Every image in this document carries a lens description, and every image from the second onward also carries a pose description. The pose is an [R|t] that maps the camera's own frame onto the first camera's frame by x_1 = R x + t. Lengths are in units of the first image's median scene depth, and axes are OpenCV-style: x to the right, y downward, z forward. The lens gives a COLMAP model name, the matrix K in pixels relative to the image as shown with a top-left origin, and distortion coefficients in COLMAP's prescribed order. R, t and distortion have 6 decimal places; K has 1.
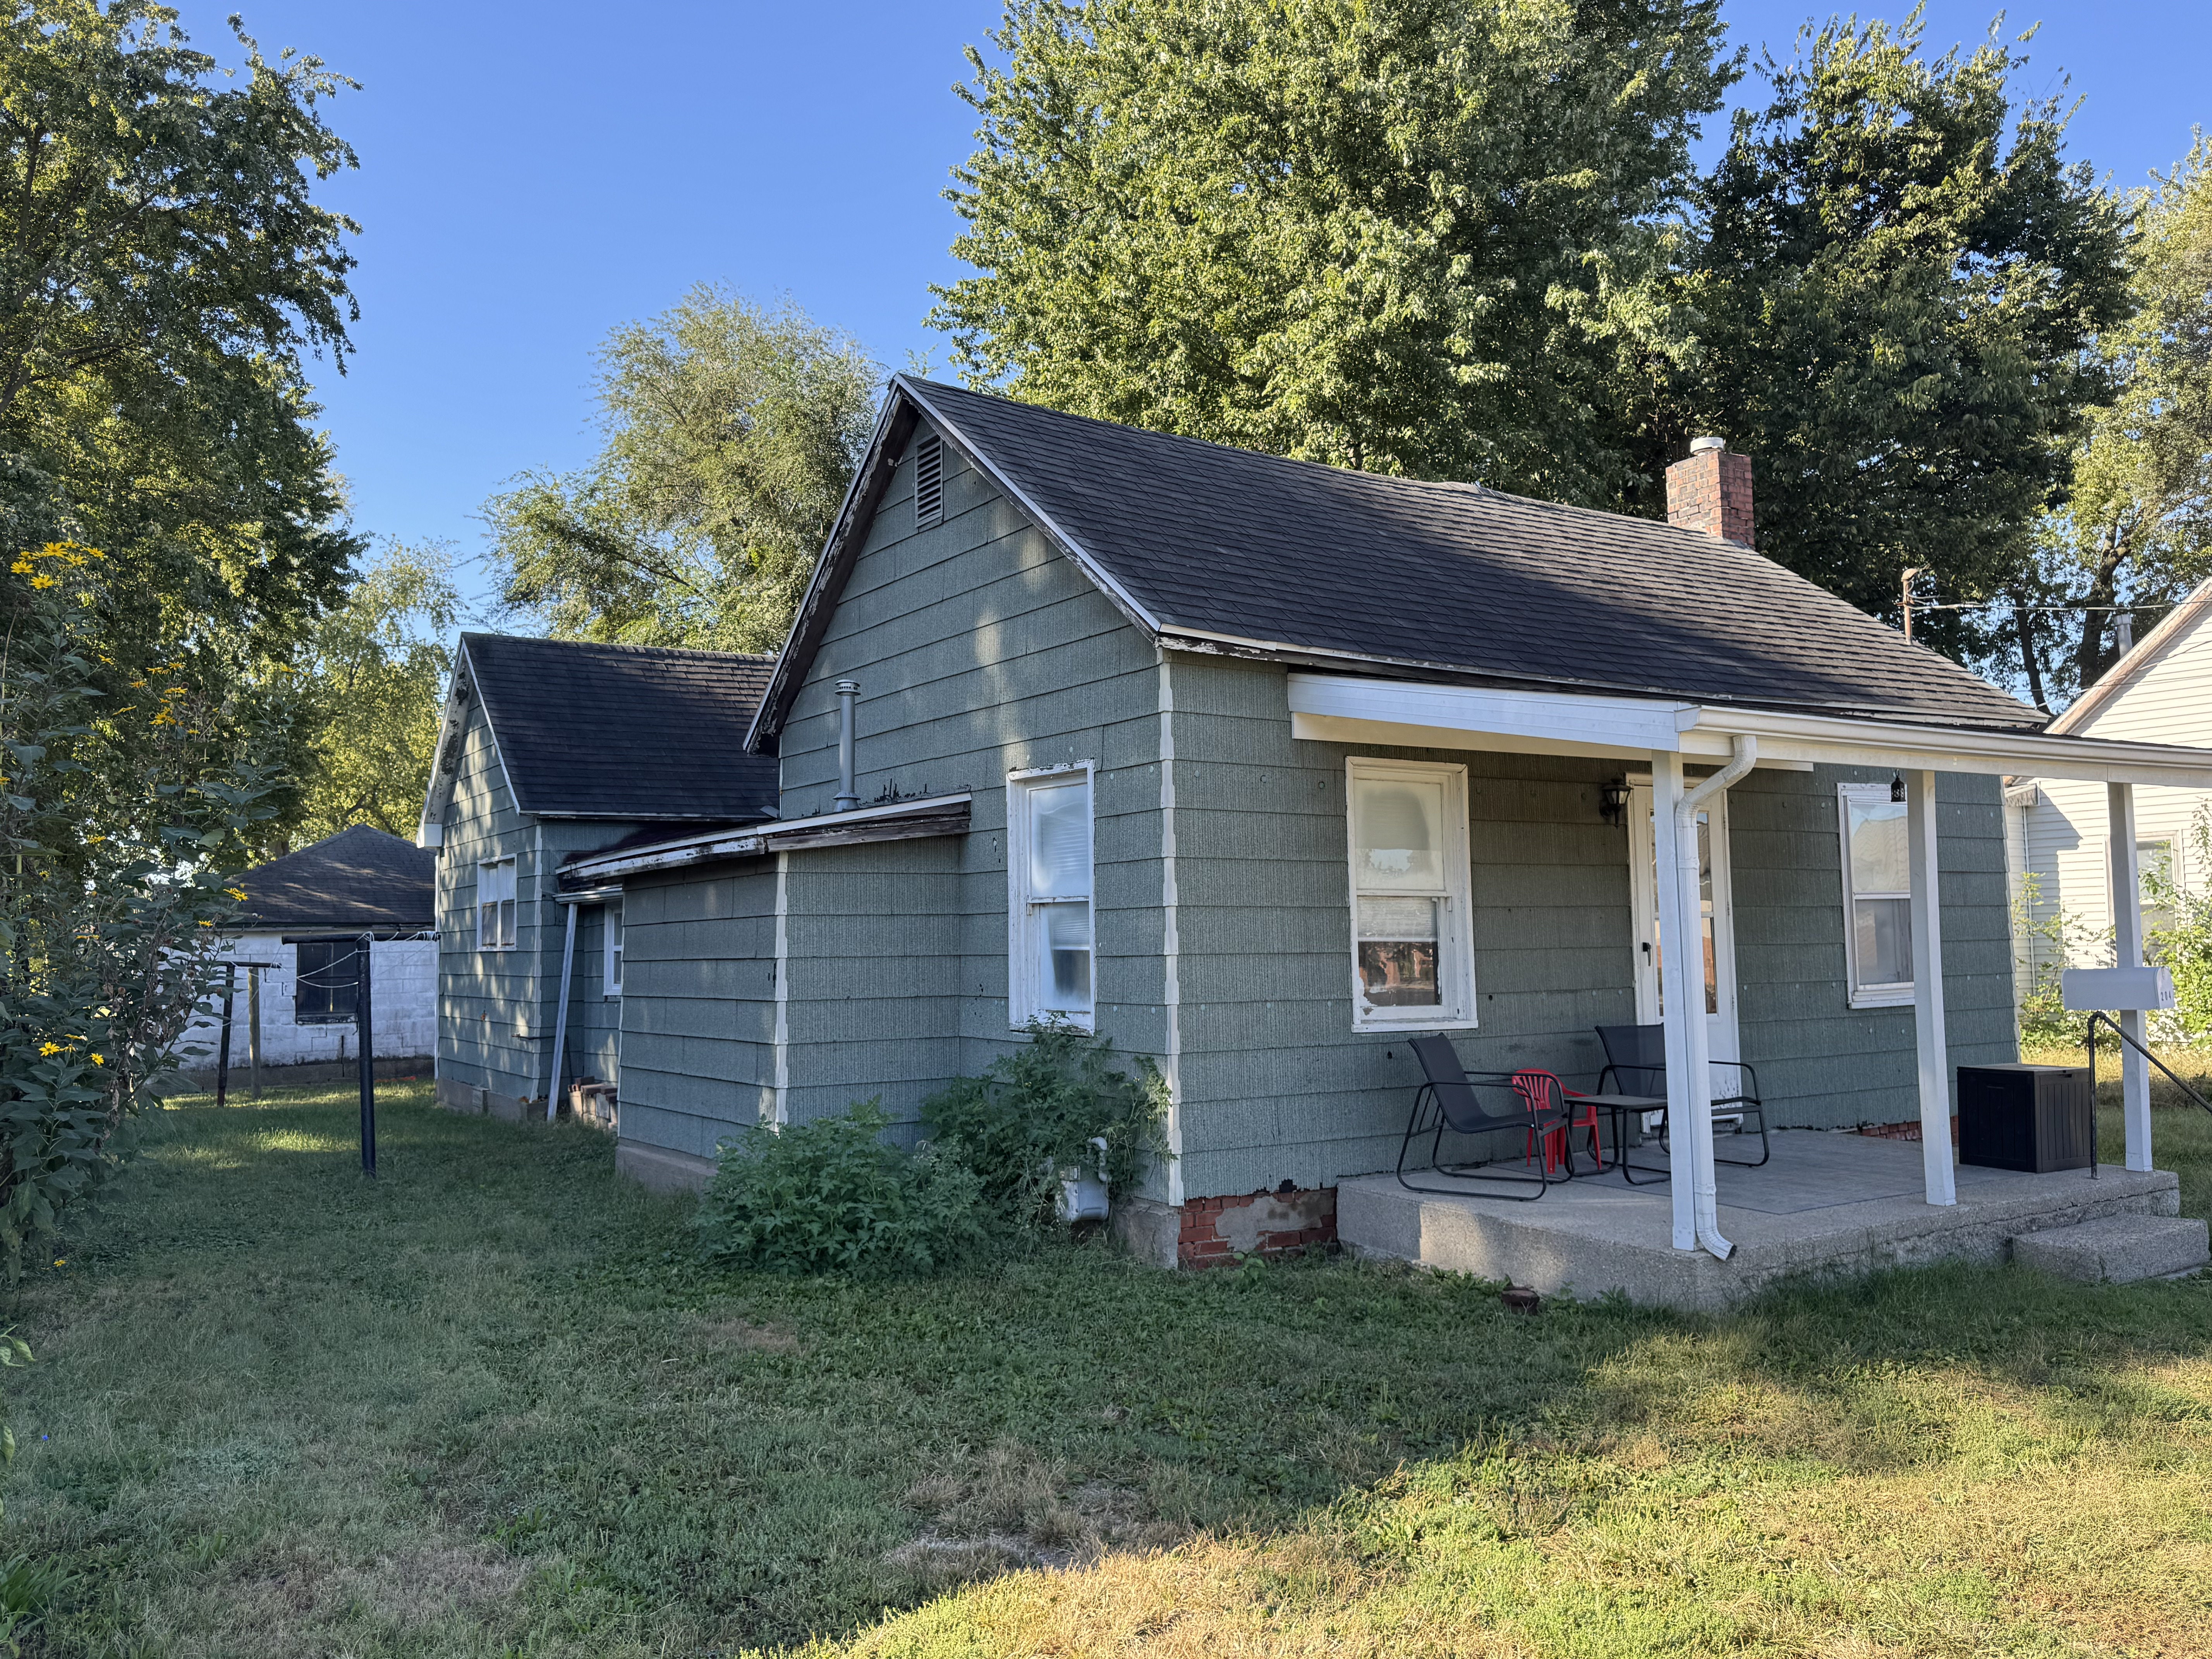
lens RADIAL K [[1708.9, 0, 1103.4], [0, 1708.9, 825.6], [0, 0, 1]] dist [0.049162, 0.005678]
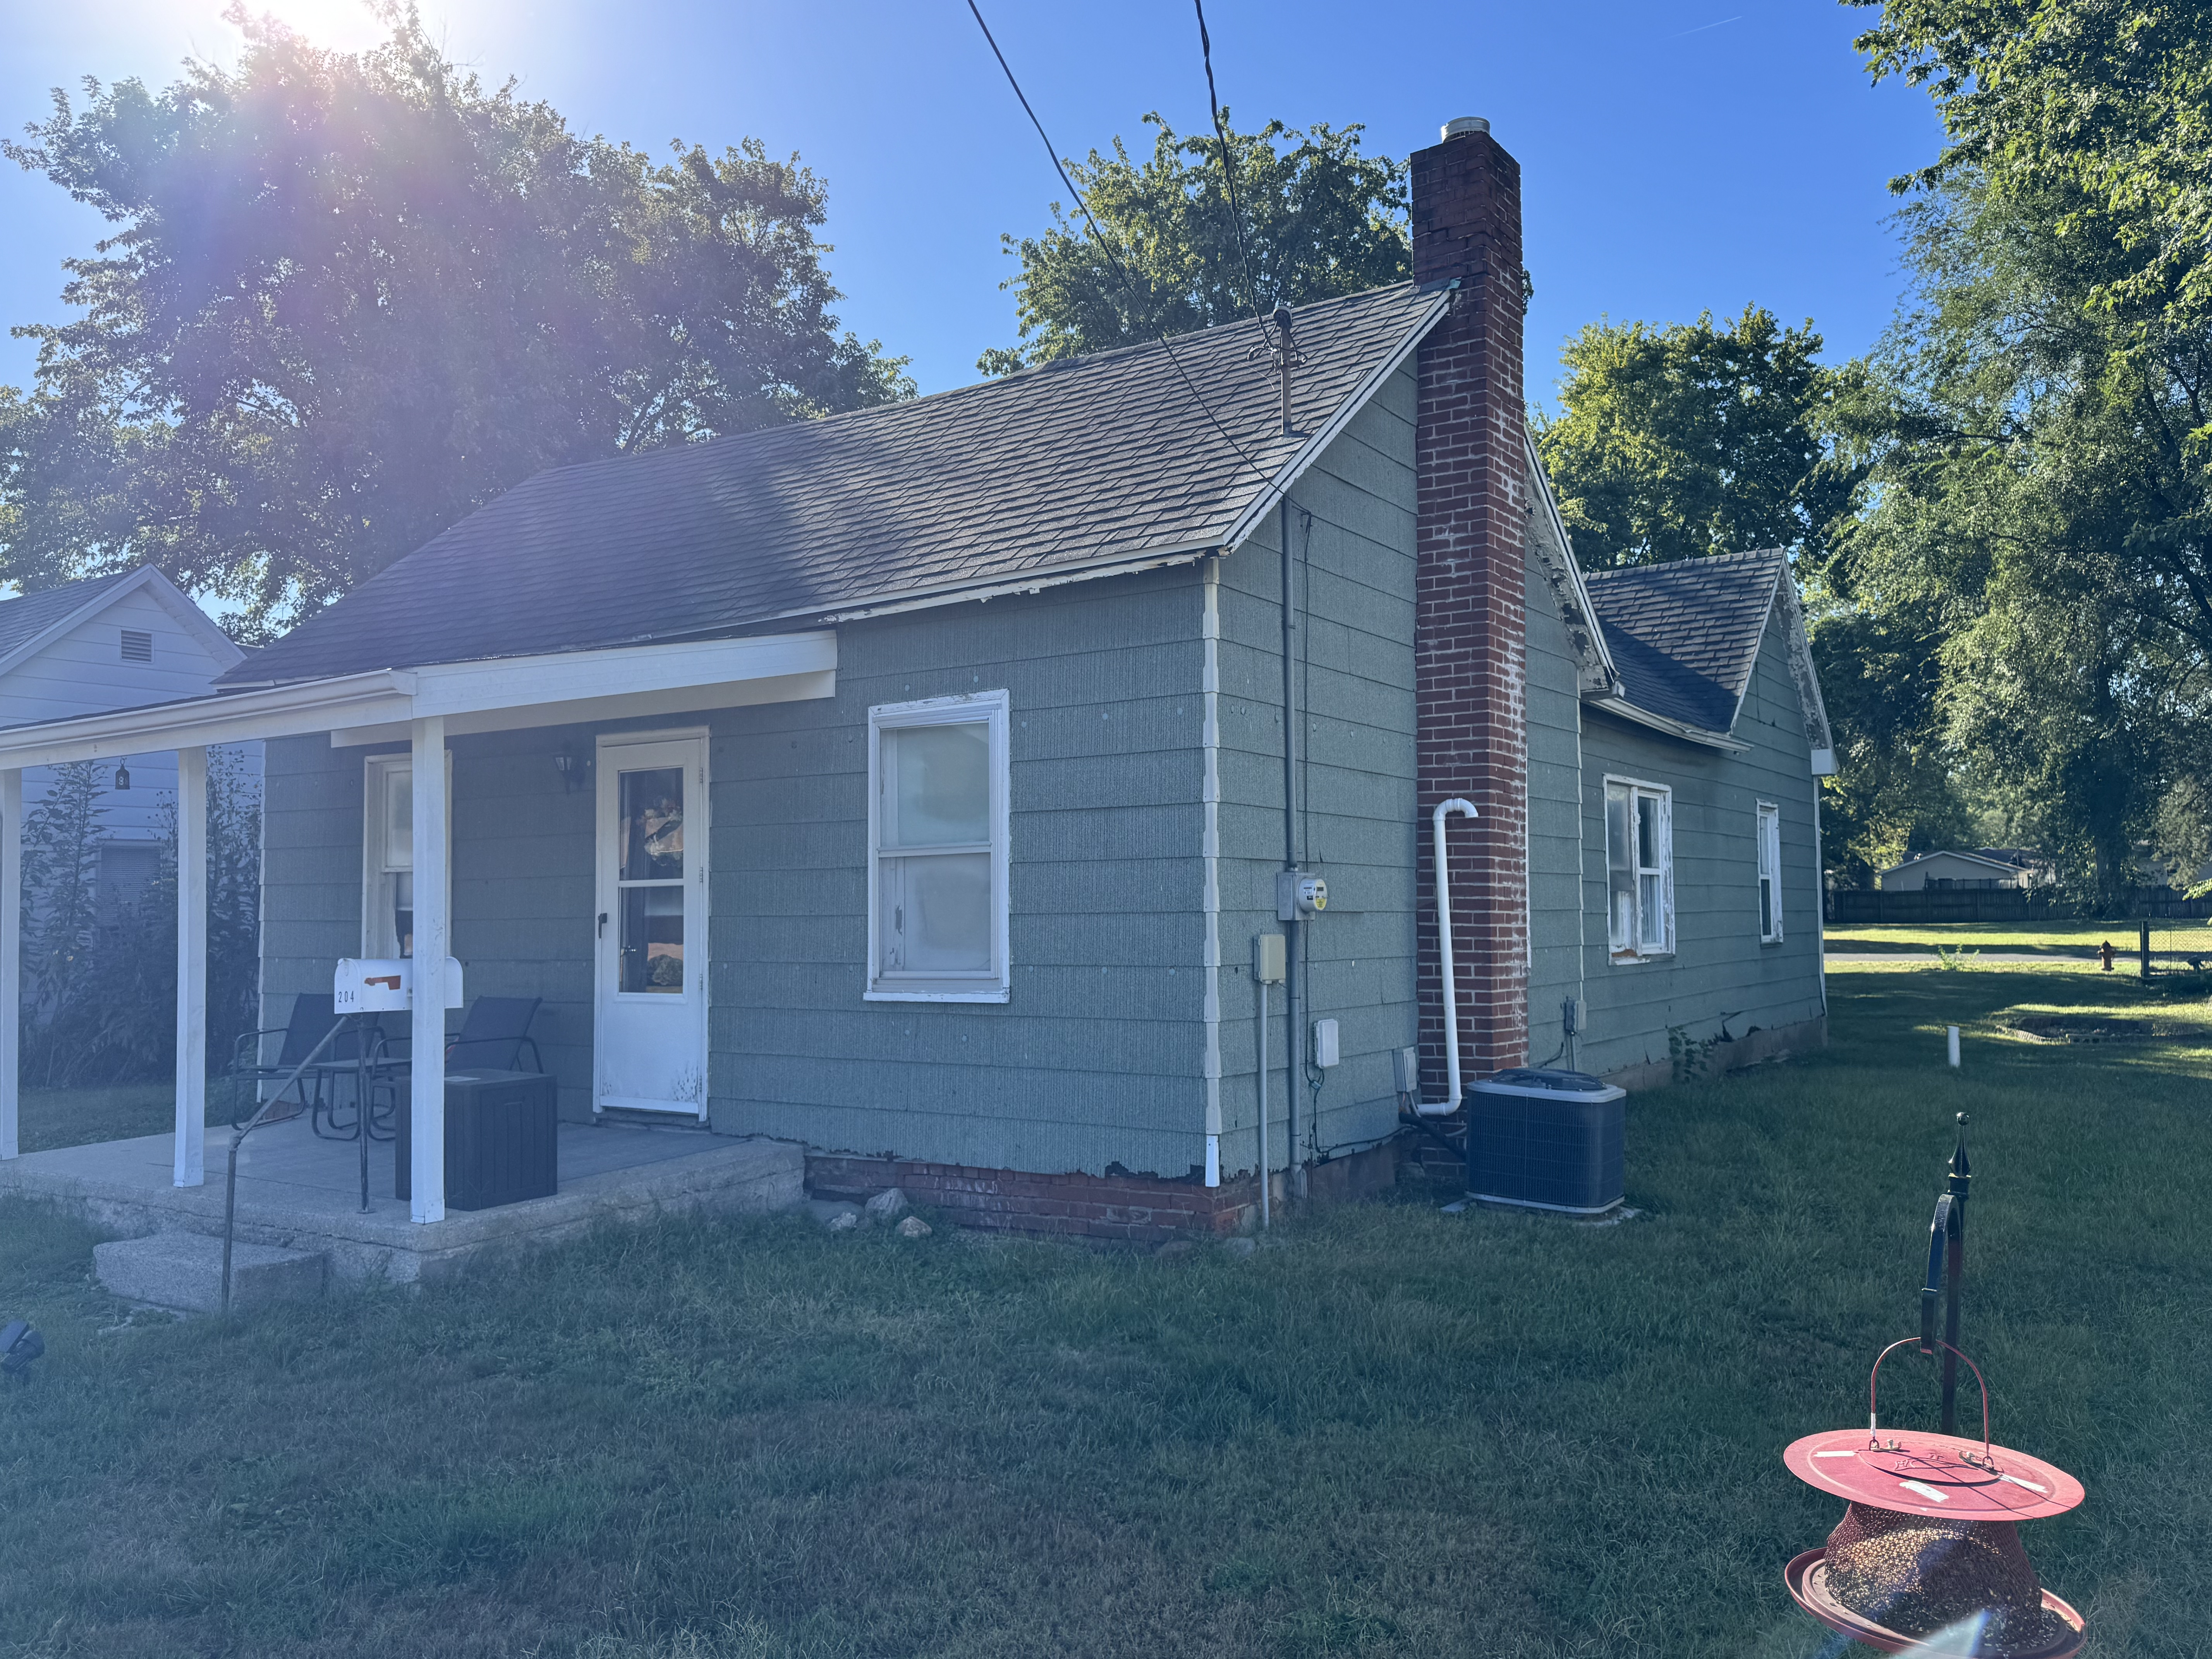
lens RADIAL K [[1665.9, 0, 1107.9], [0, 1665.9, 831.0], [0, 0, 1]] dist [0.147874, 0.001241]
pose [[0.423167, -0.026323, -0.905669, 1.368531], [0.072090, 0.997387, 0.004694, 0.041584], [0.903179, -0.067276, 0.423959, 0.924728]]
